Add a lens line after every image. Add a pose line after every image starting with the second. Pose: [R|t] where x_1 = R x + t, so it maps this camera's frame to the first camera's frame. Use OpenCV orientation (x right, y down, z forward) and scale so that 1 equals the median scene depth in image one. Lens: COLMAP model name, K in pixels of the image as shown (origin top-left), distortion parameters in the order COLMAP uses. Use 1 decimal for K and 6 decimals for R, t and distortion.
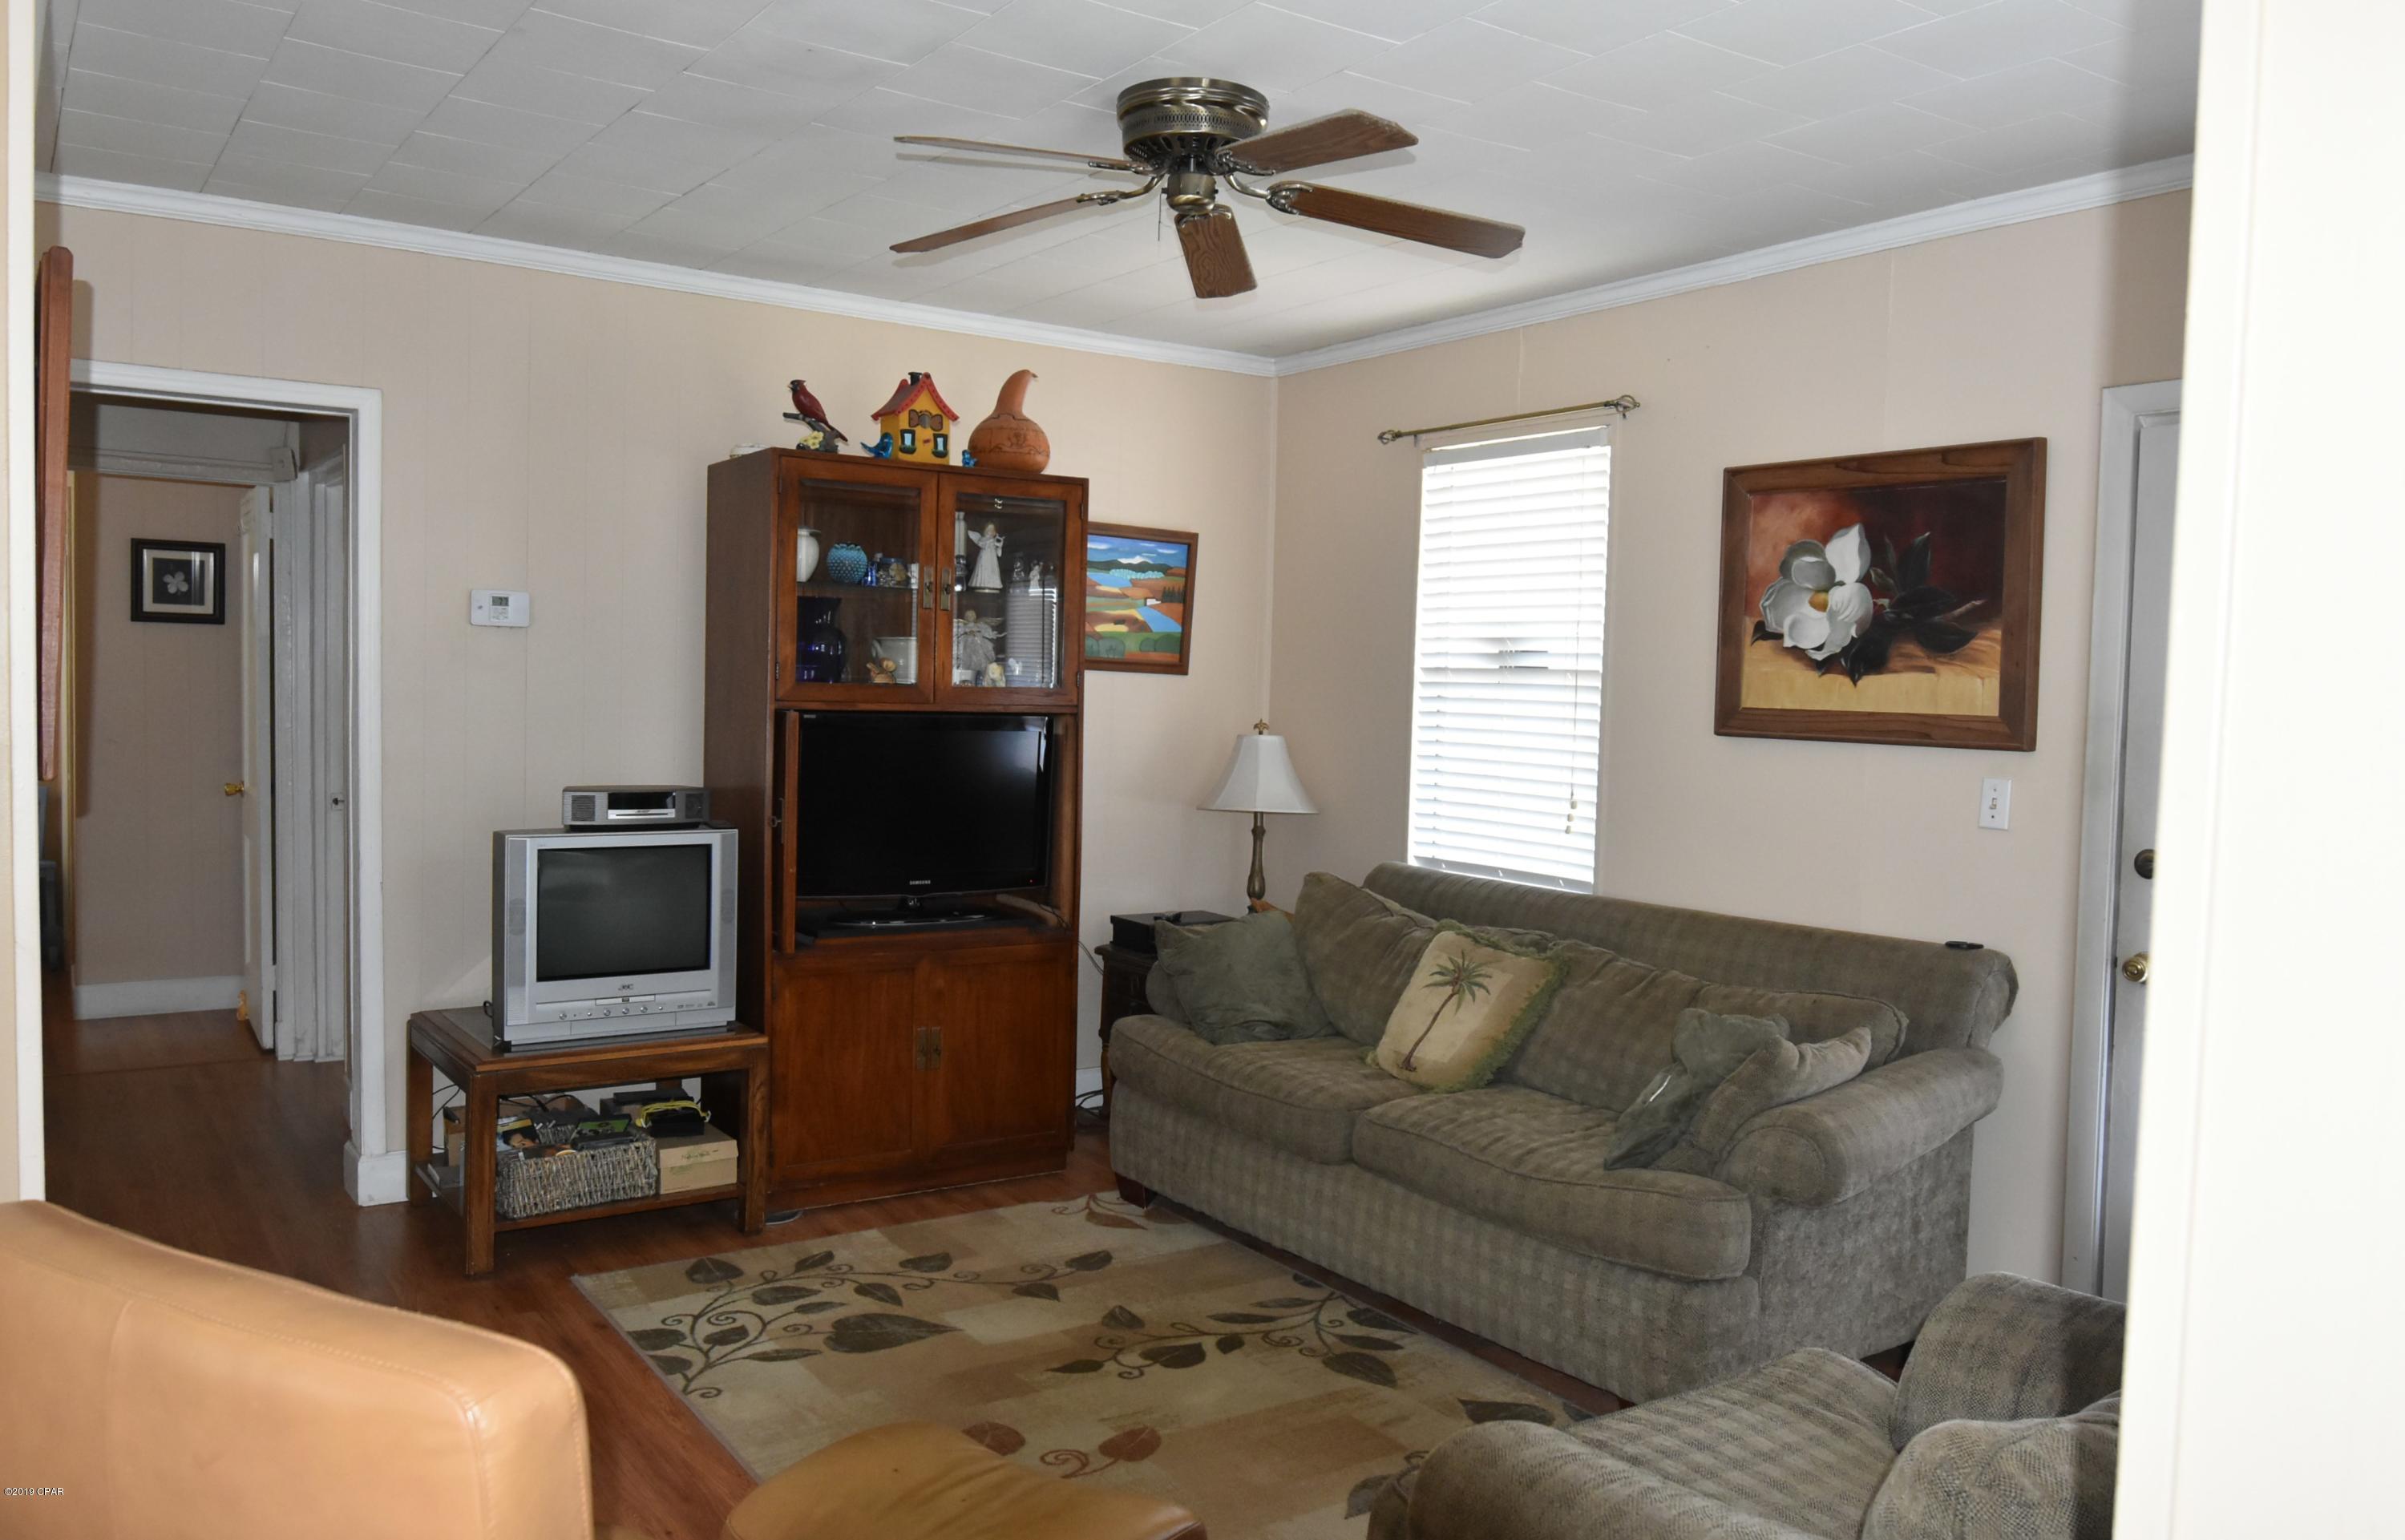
lens RADIAL K [[1776.6, 0, 1208.8], [0, 1776.6, 767.9], [0, 0, 1]] dist [-0.007766, -0.001027]
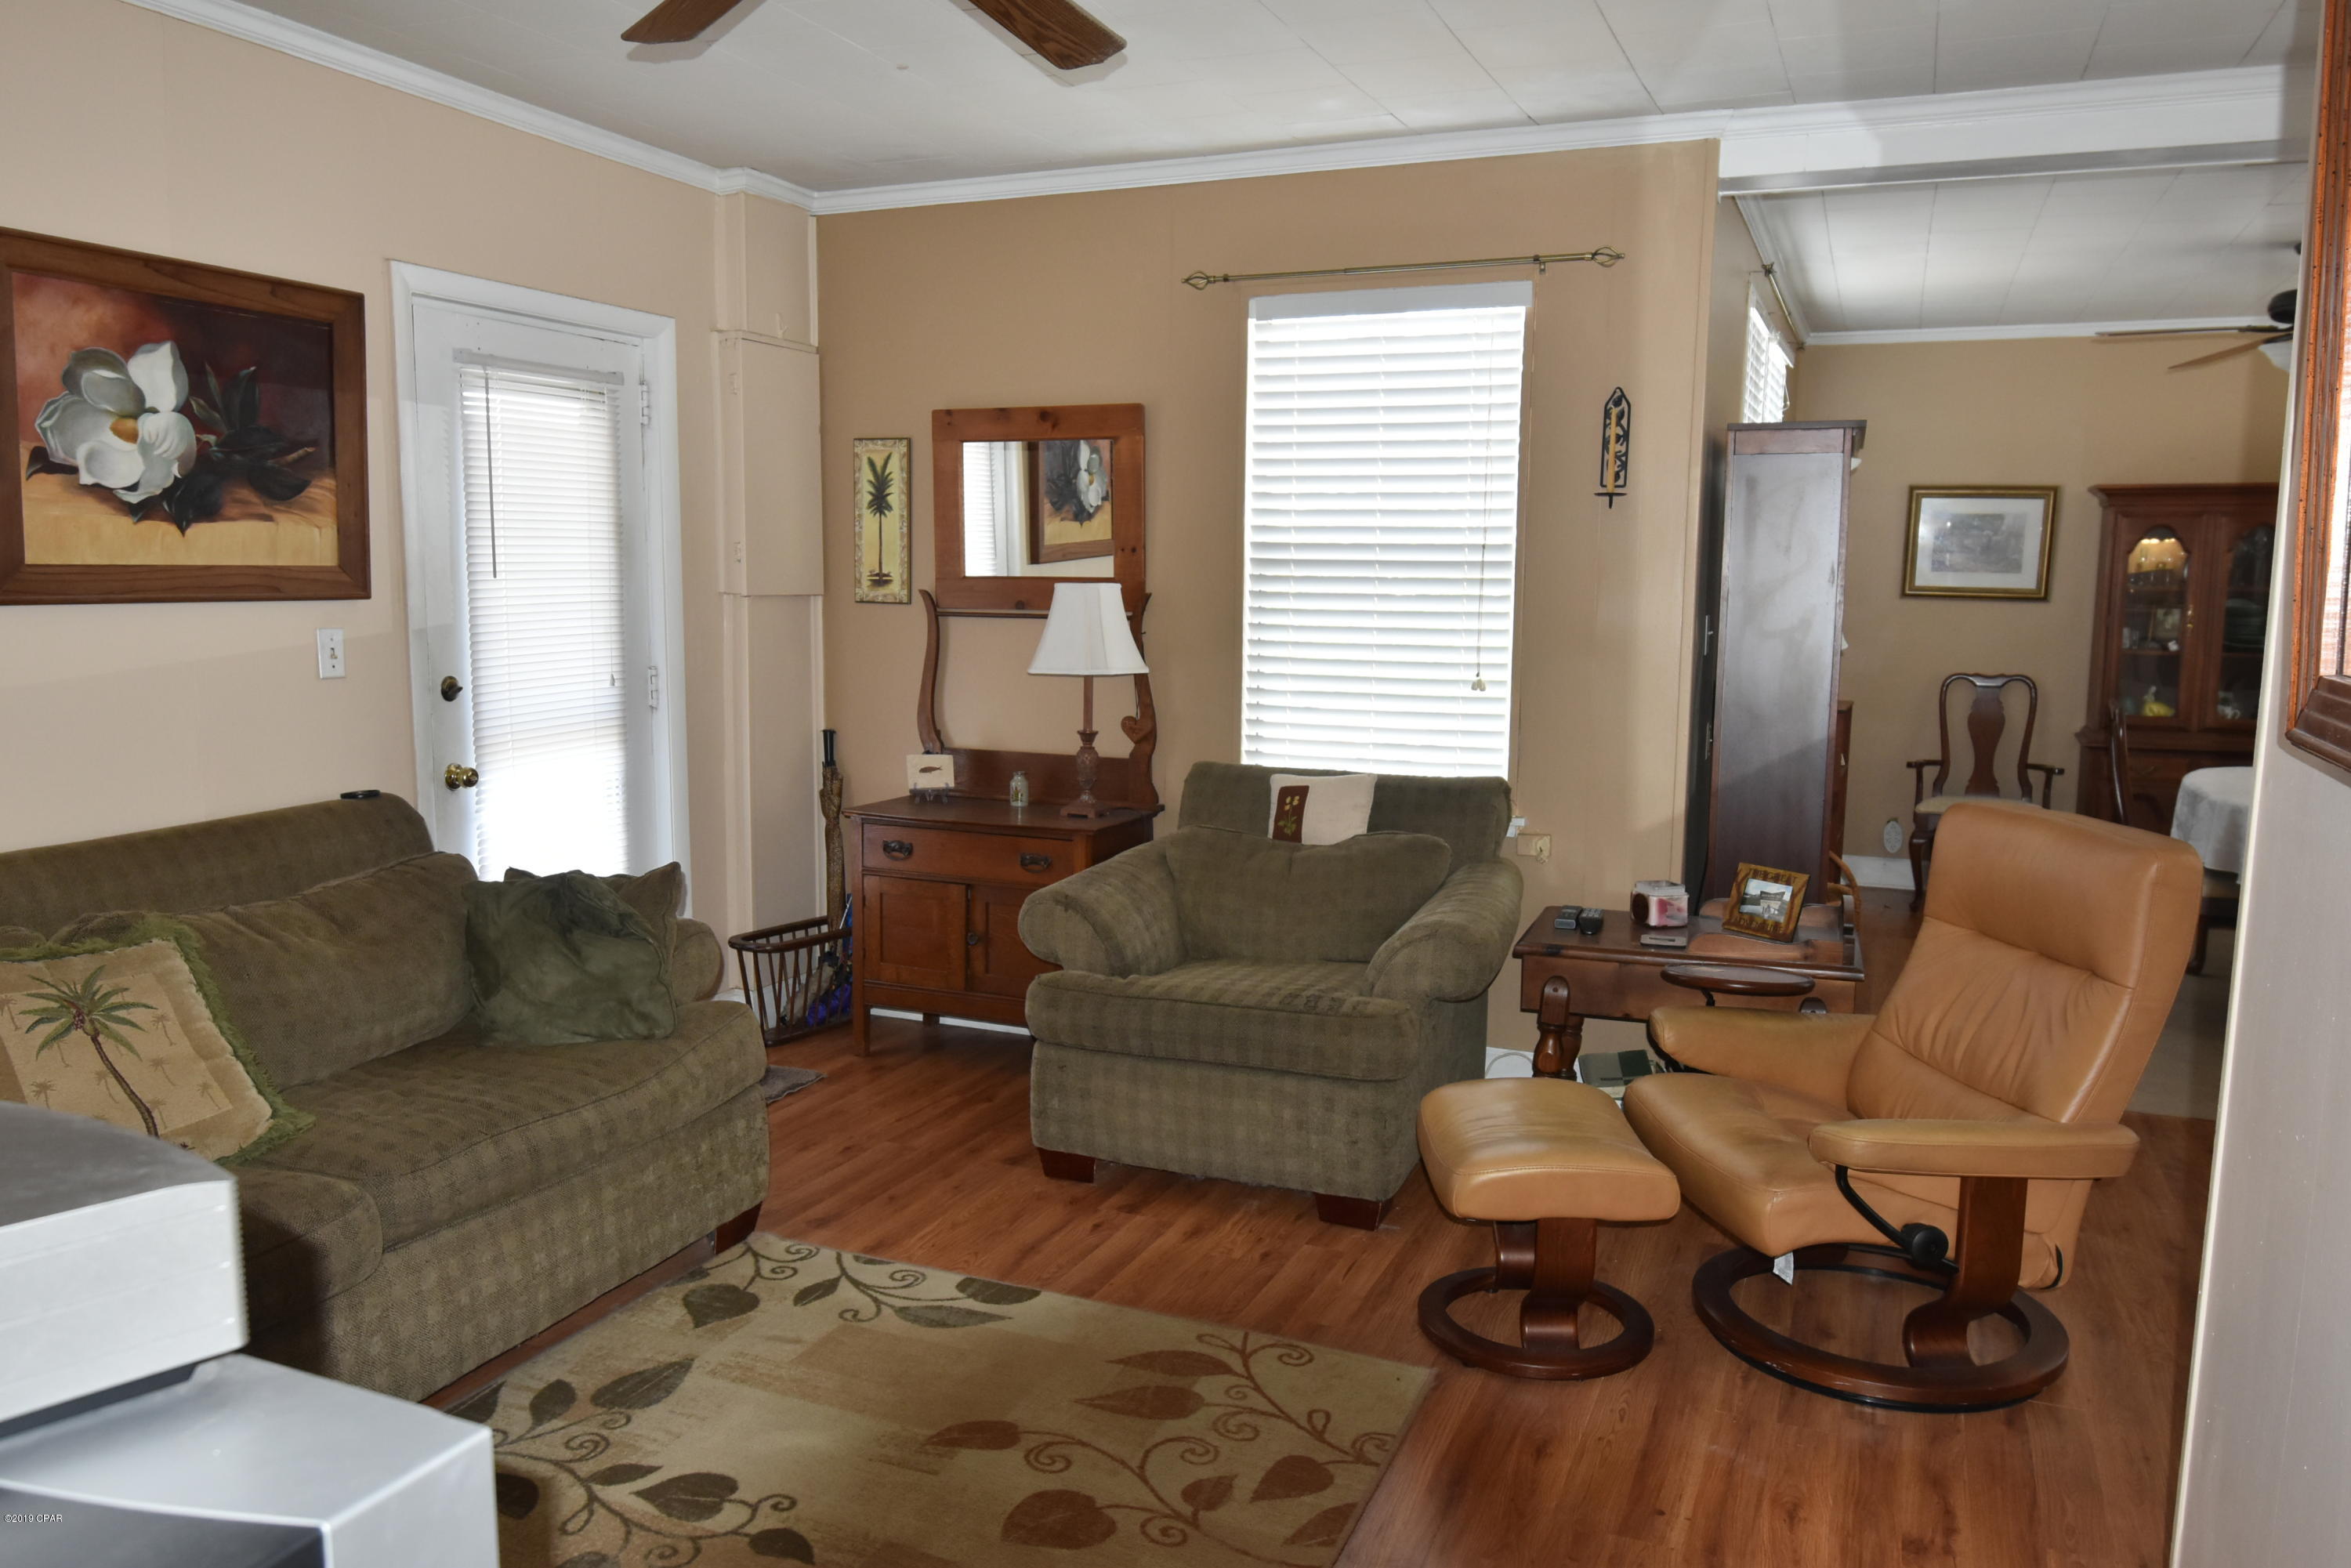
lens RADIAL K [[1672.9, 0, 1181.1], [0, 1672.9, 775.3], [0, 0, 1]] dist [0.006600, -0.000502]
pose [[-0.530979, -0.136529, 0.836314, -0.579087], [0.018032, 0.984891, 0.172233, -0.062548], [-0.847193, 0.106533, -0.520494, 1.022799]]
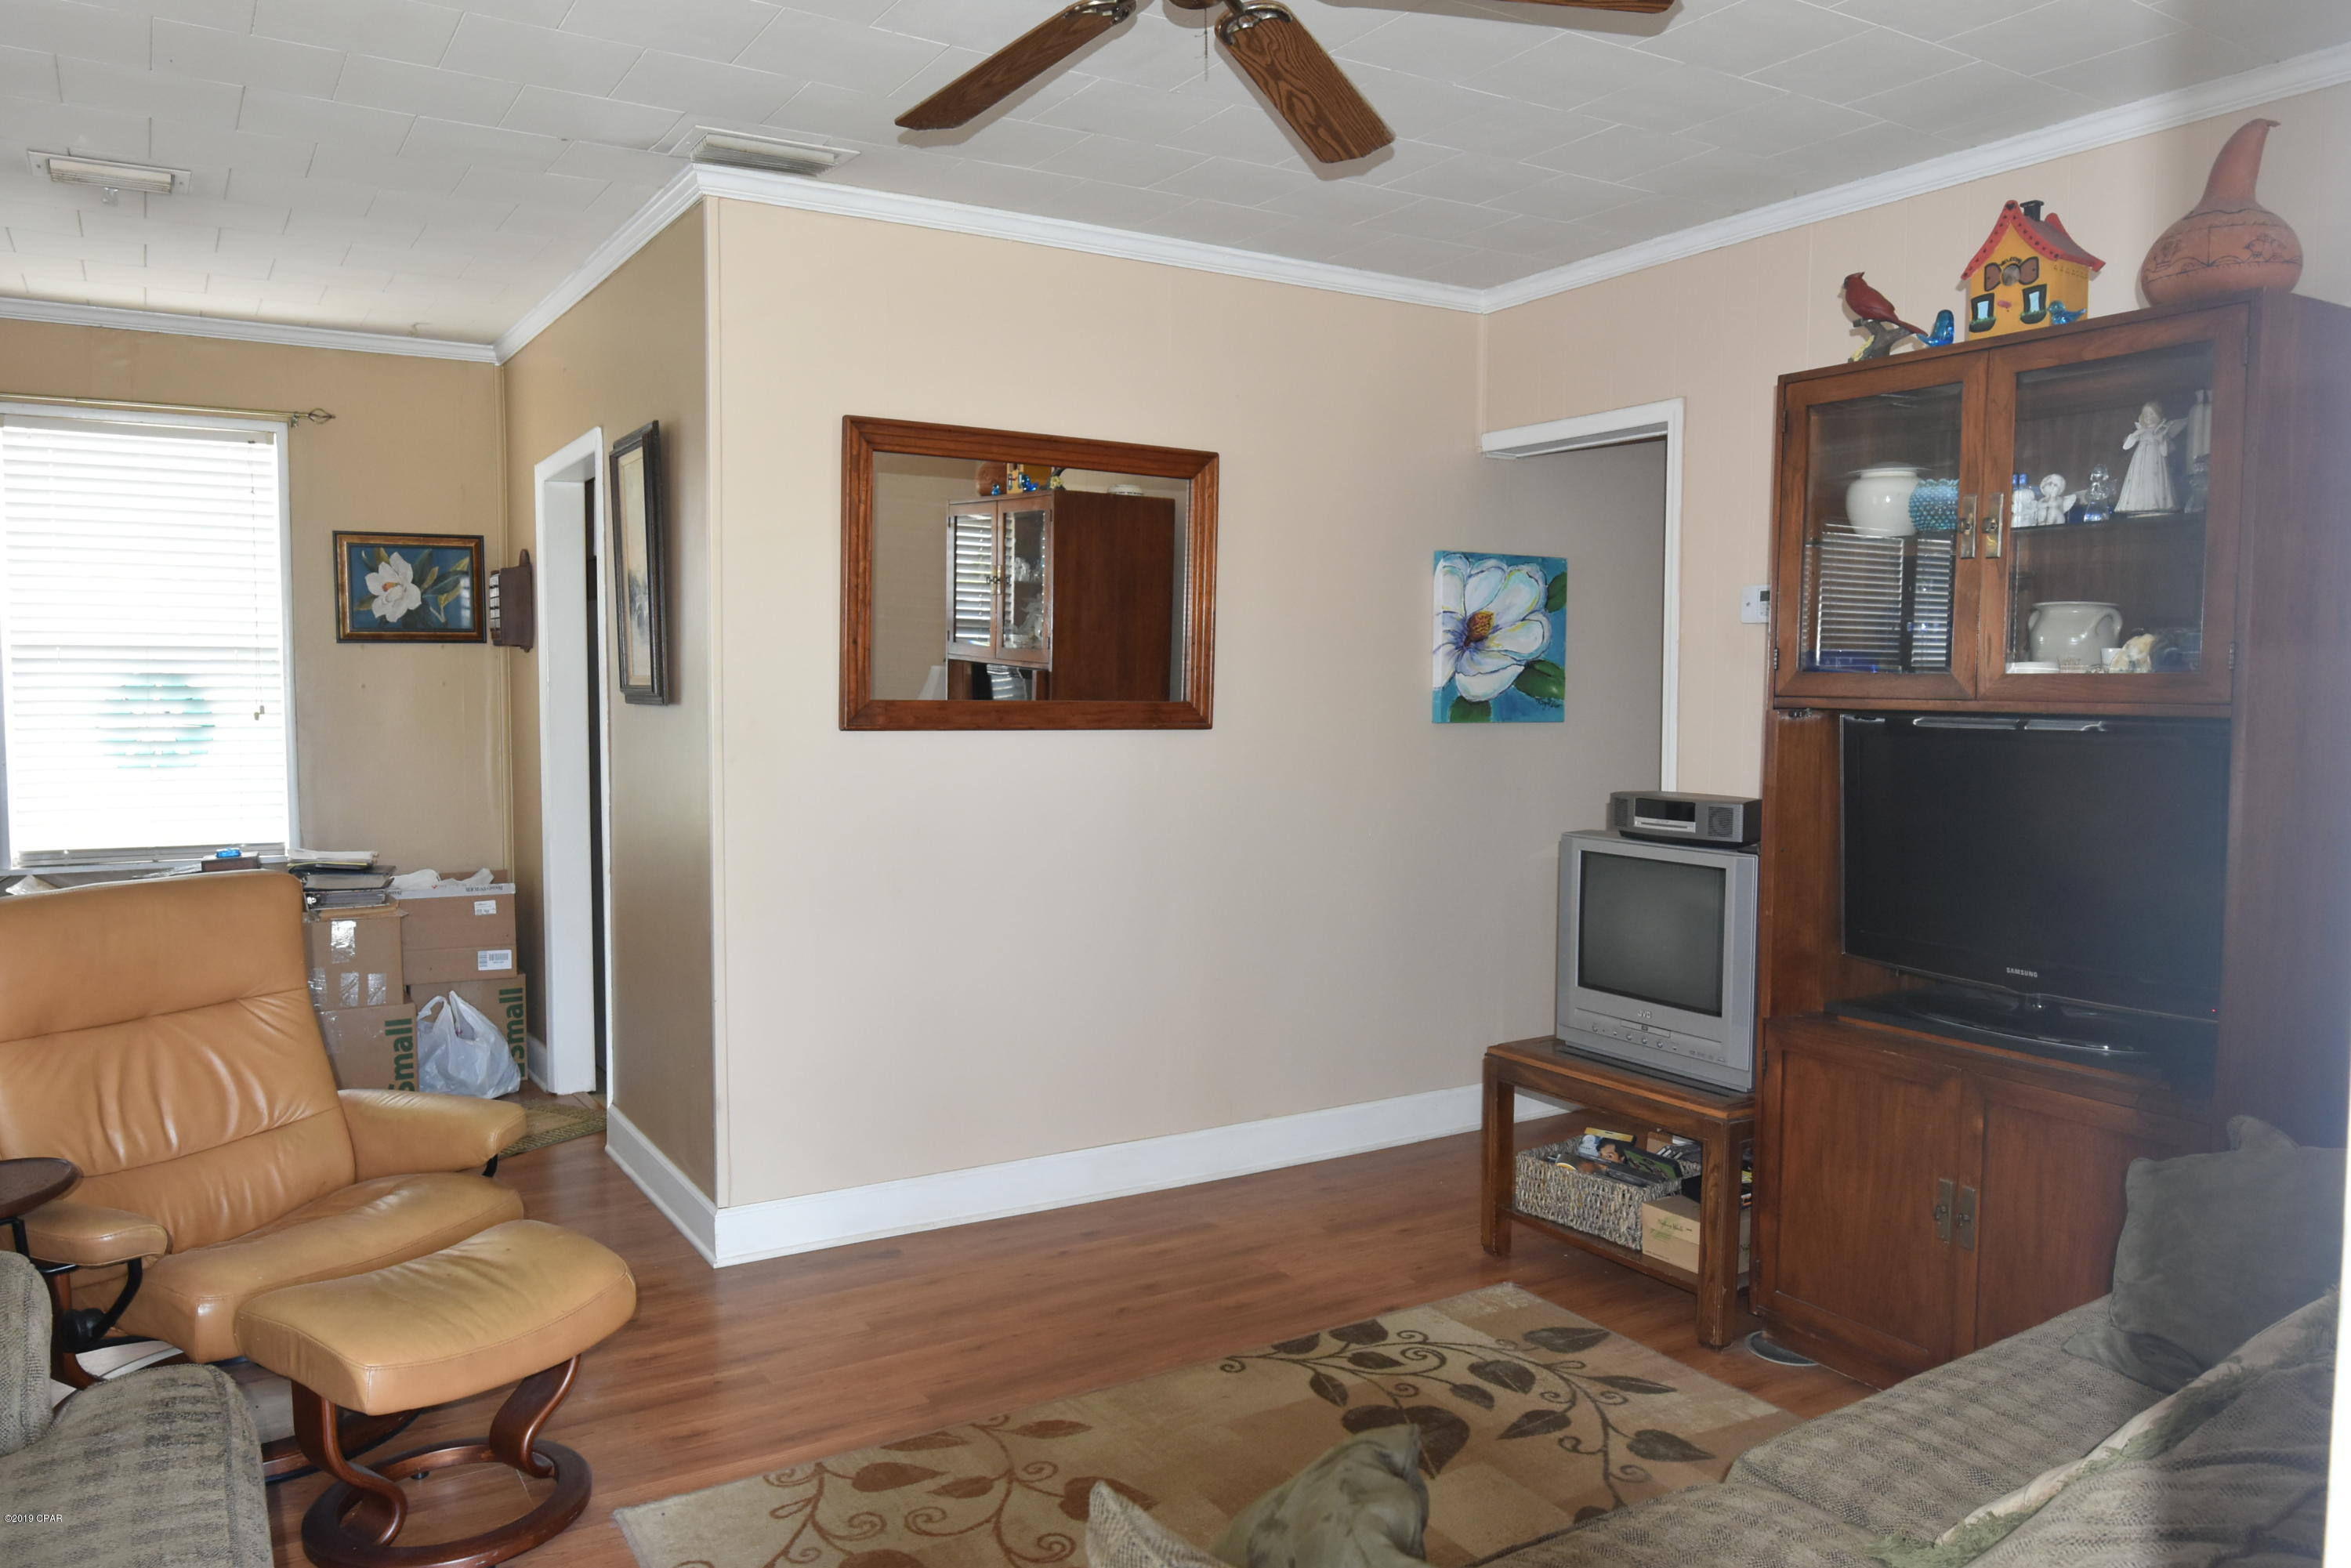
lens RADIAL K [[1672.9, 0, 1184.7], [0, 1672.9, 785.6], [0, 0, 1]] dist [0.006600, -0.000502]
pose [[-0.055924, 0.038894, -0.997677, 0.549568], [-0.057246, 0.997472, 0.042094, -0.015768], [0.996793, 0.059467, -0.053556, 0.831204]]
